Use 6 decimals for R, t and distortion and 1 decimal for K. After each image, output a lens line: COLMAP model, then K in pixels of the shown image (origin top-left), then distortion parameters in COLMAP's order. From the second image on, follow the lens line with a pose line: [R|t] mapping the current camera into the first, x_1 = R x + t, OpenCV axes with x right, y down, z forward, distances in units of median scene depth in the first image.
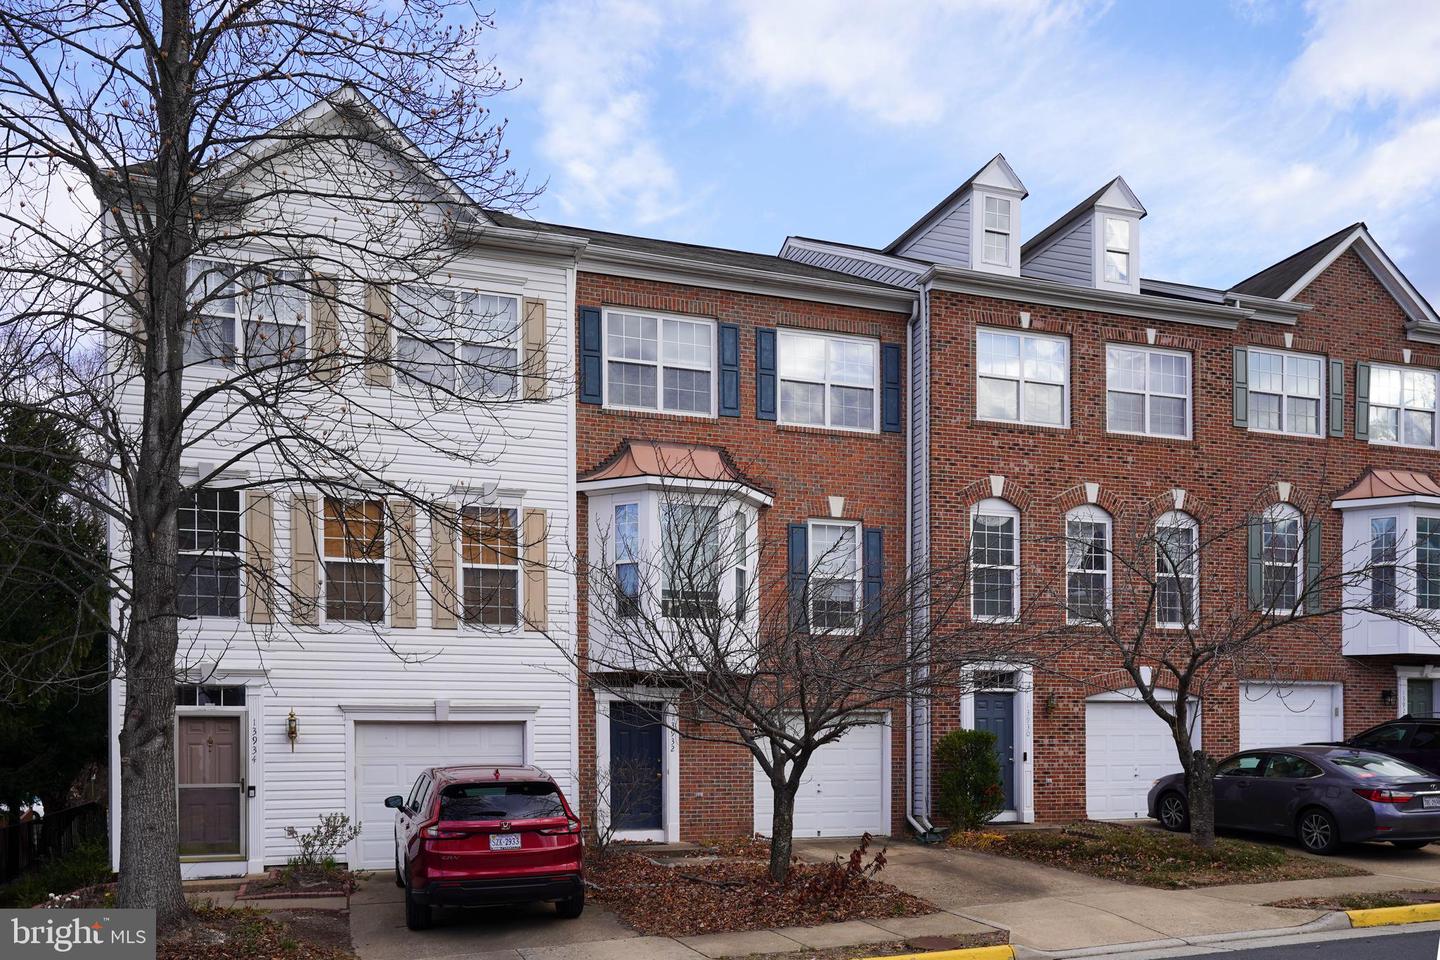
lens RADIAL K [[1012.9, 0, 720.0], [0, 1012.9, 480.0], [0, 0, 1]] dist [0.007891, 0.004727]
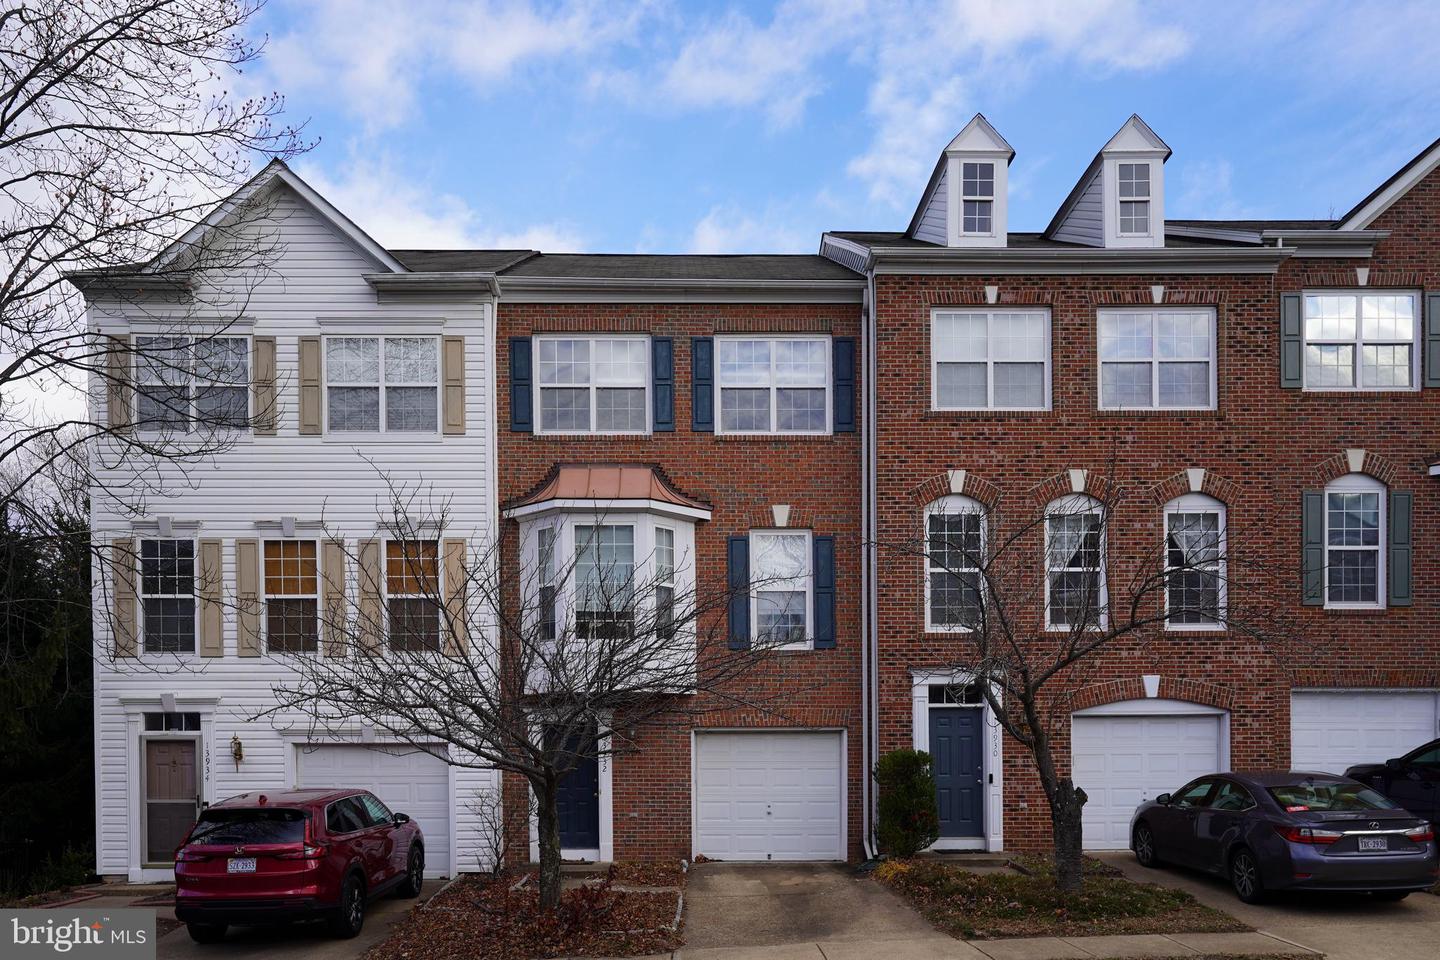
lens RADIAL K [[1004.0, 0, 641.9], [0, 1004.0, 501.0], [0, 0, 1]] dist [0.000796, 0.000886]
pose [[0.958507, -0.068889, -0.276622, 0.253659], [0.072013, 0.997403, 0.001137, 0.002050], [0.275825, -0.021010, 0.960978, 0.055073]]
